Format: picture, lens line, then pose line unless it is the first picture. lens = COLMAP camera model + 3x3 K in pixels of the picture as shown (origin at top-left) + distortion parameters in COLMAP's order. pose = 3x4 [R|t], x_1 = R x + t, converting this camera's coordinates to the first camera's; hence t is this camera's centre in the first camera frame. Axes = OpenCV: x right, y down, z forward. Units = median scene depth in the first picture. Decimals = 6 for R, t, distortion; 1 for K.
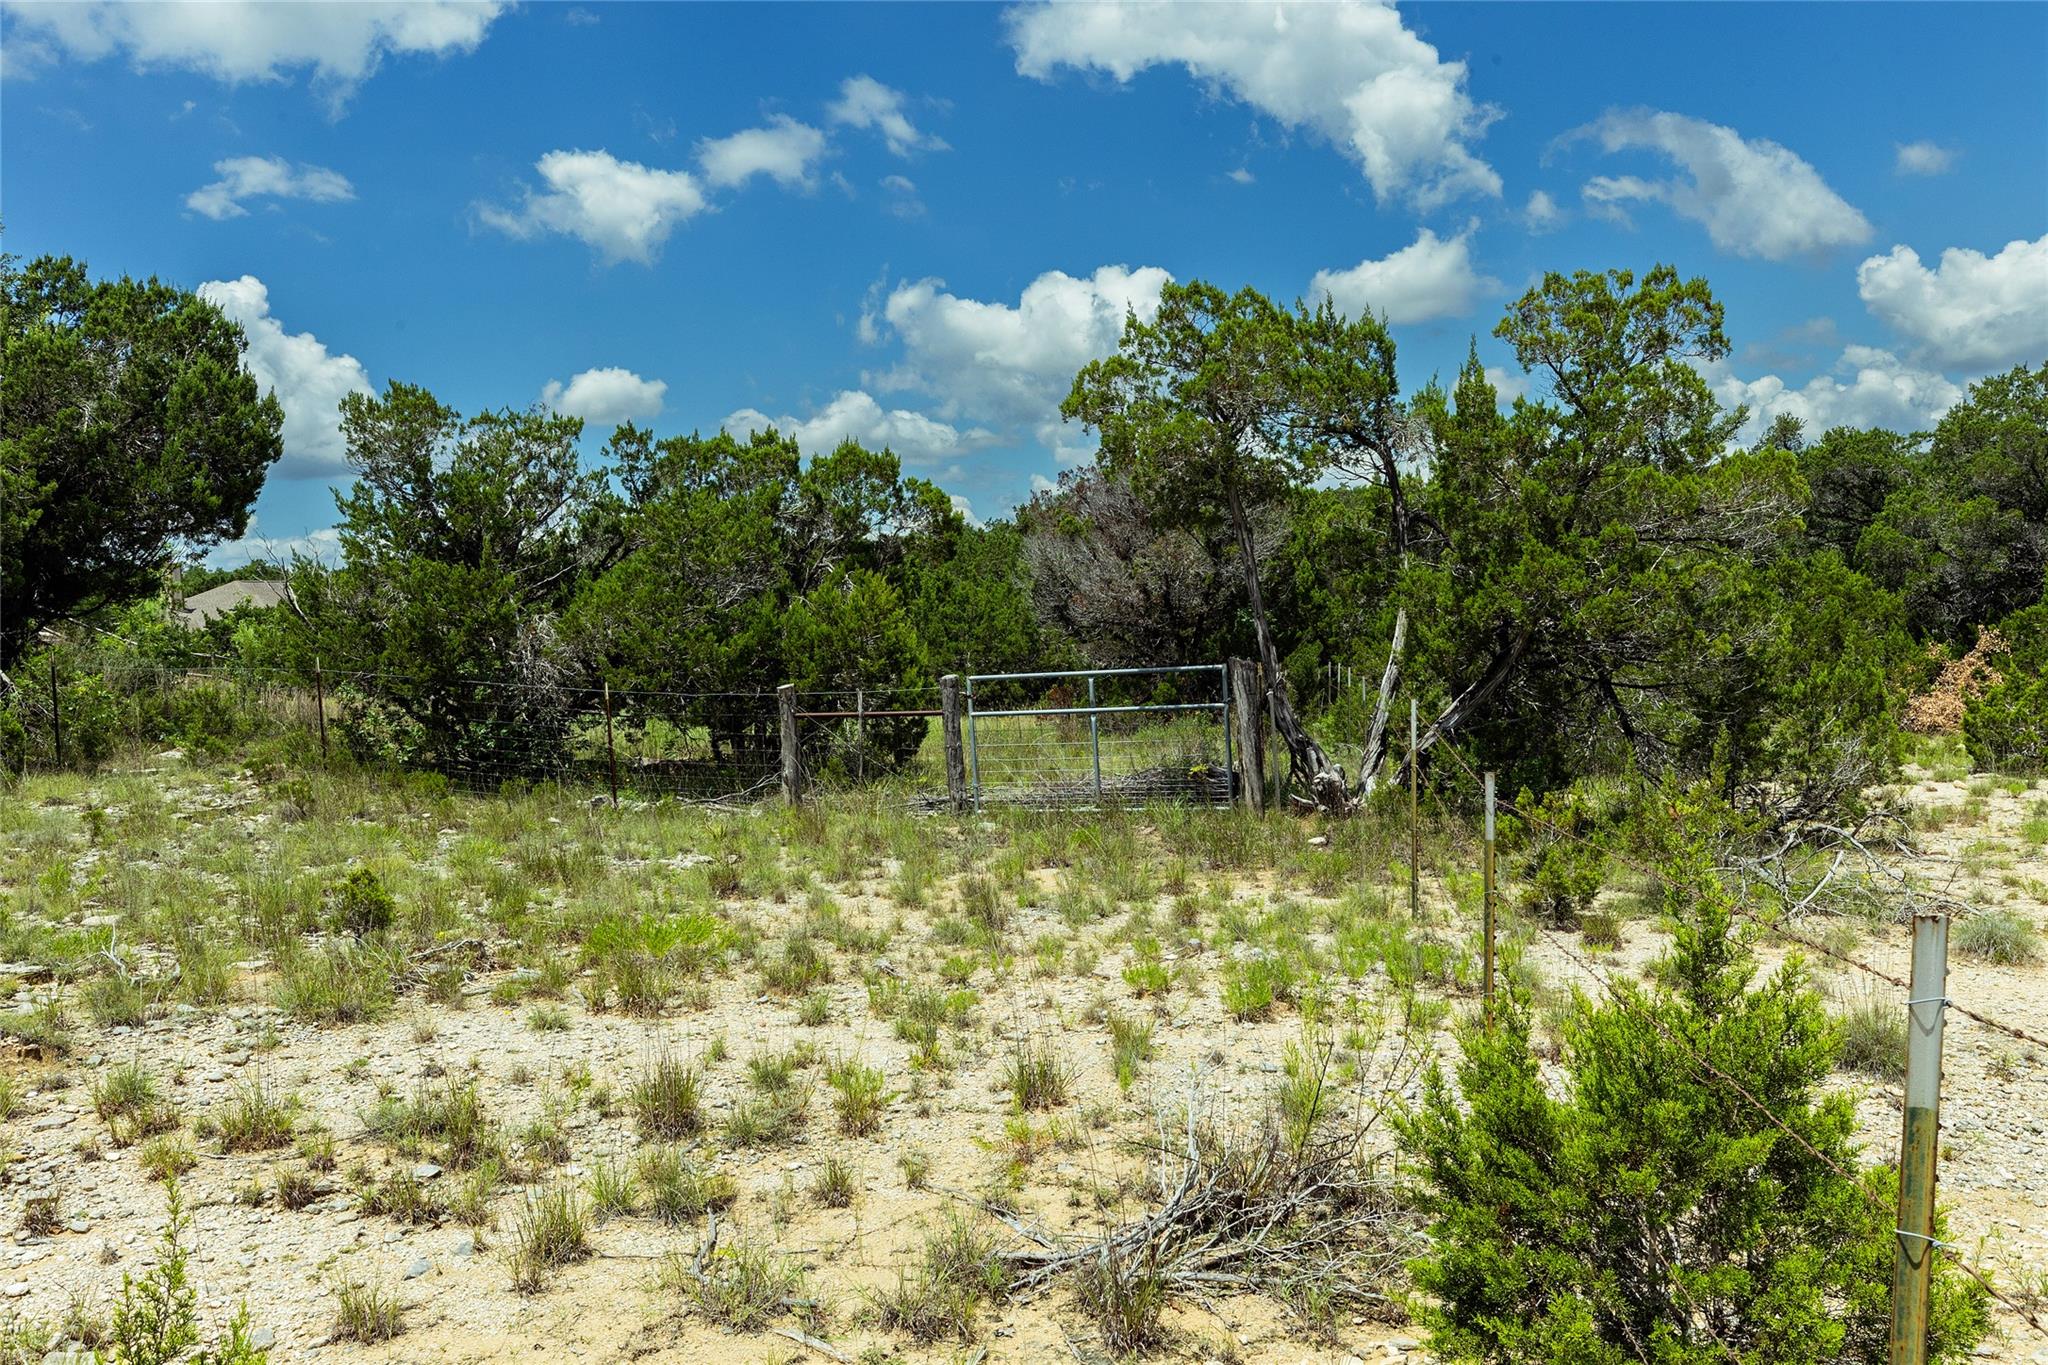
lens RADIAL K [[1650.8, 0, 1024.0], [0, 1650.8, 682.8], [0, 0, 1]] dist [0.001274, 0.000889]
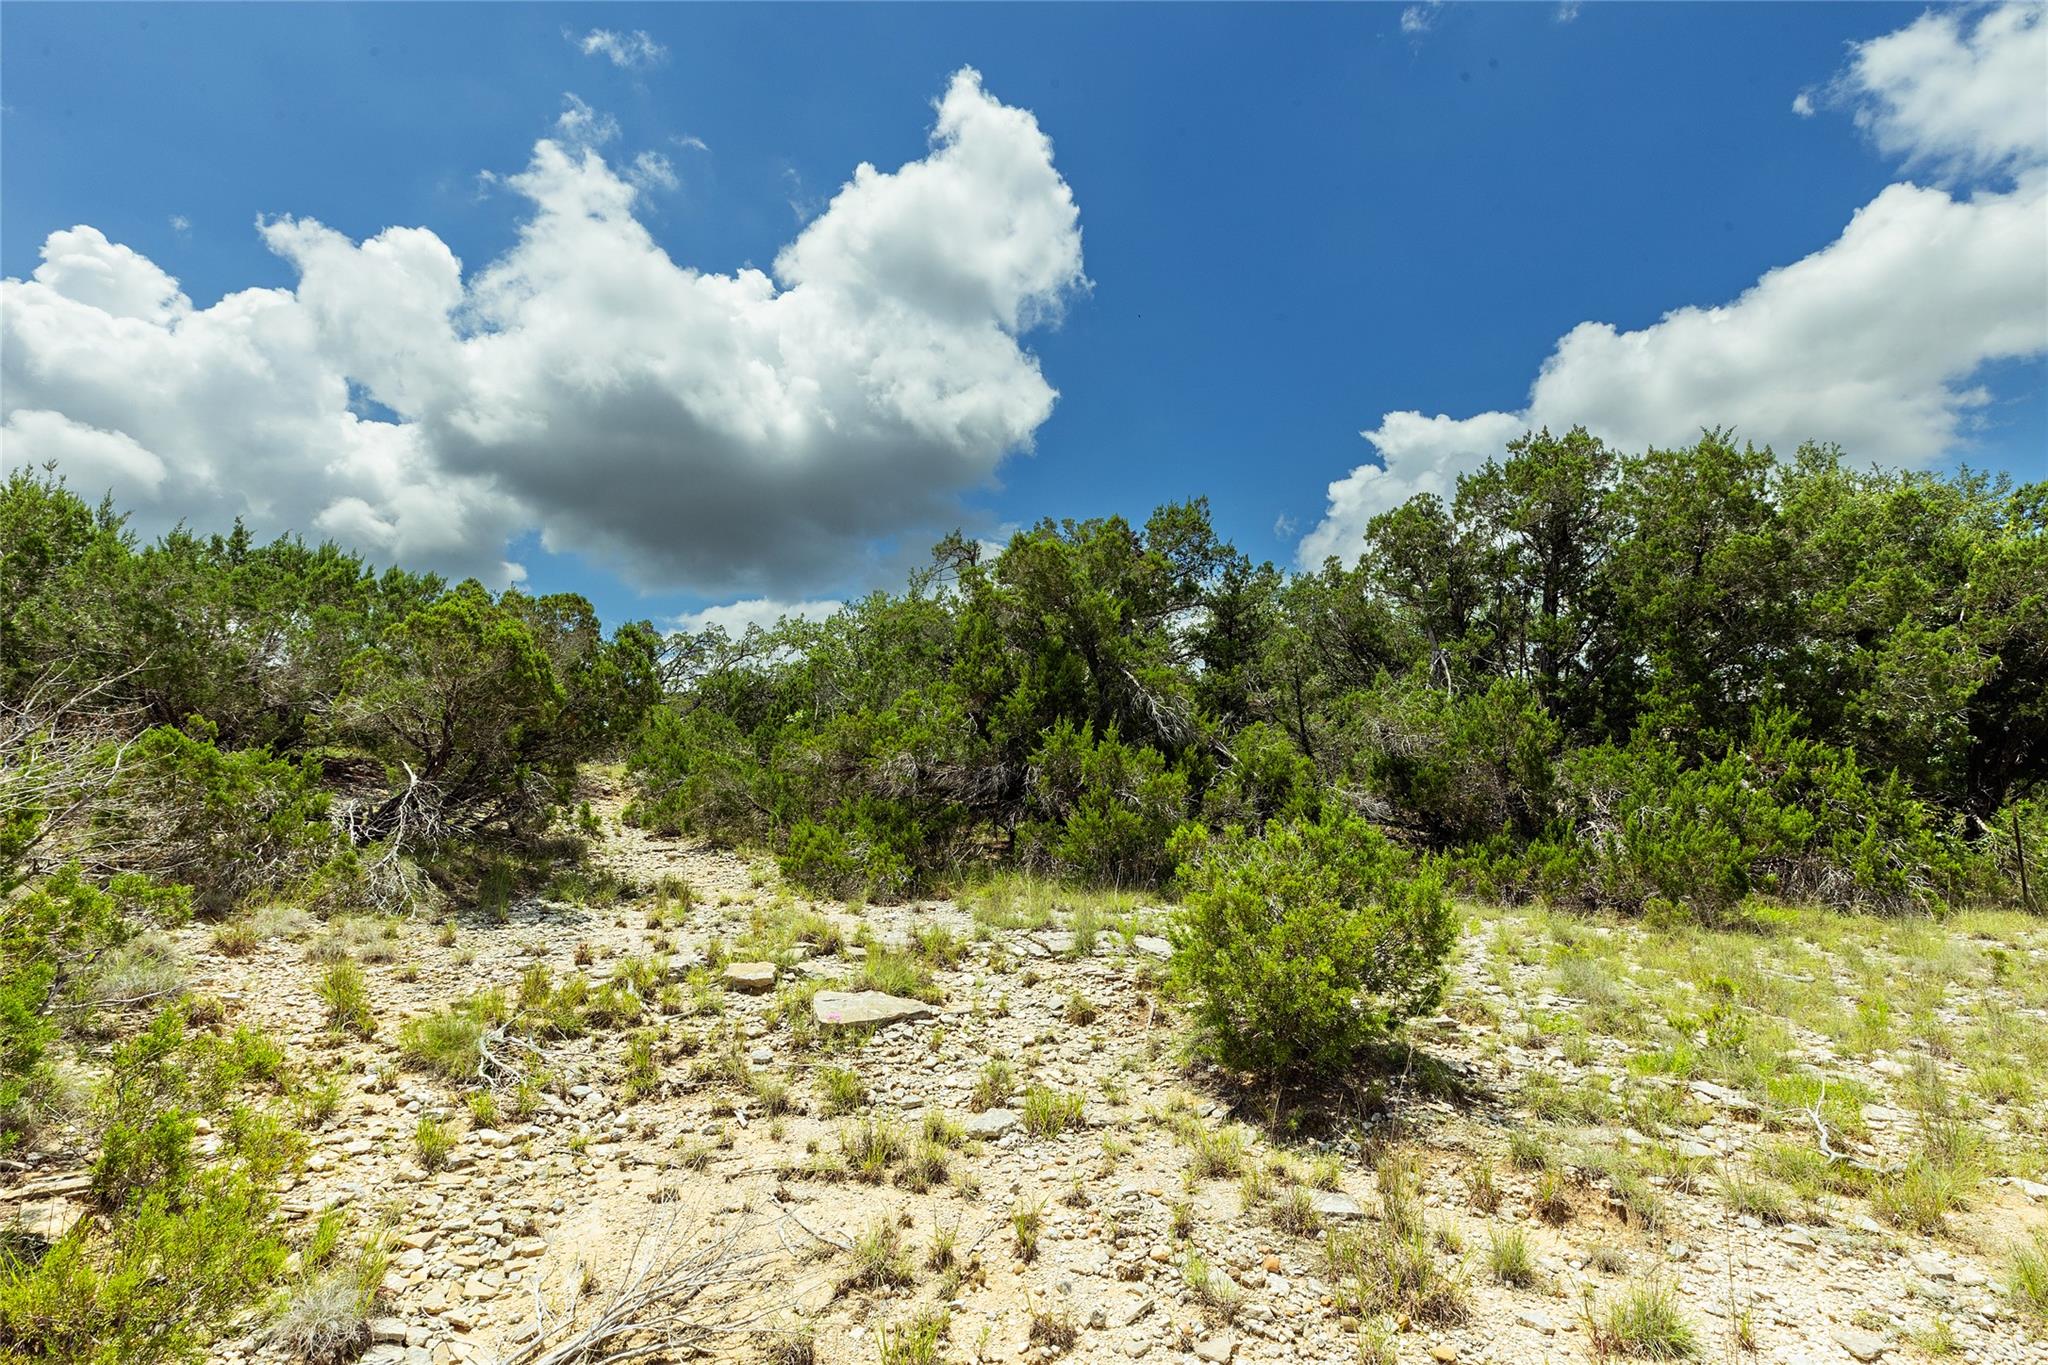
lens RADIAL K [[951.0, 0, 1025.1], [0, 951.0, 681.4], [0, 0, 1]] dist [-0.002040, -0.001704]
pose [[0.159022, -0.103014, -0.981886, -0.106296], [-0.050471, 0.992393, -0.112290, 0.012027], [0.985984, 0.067414, 0.152613, 0.541193]]
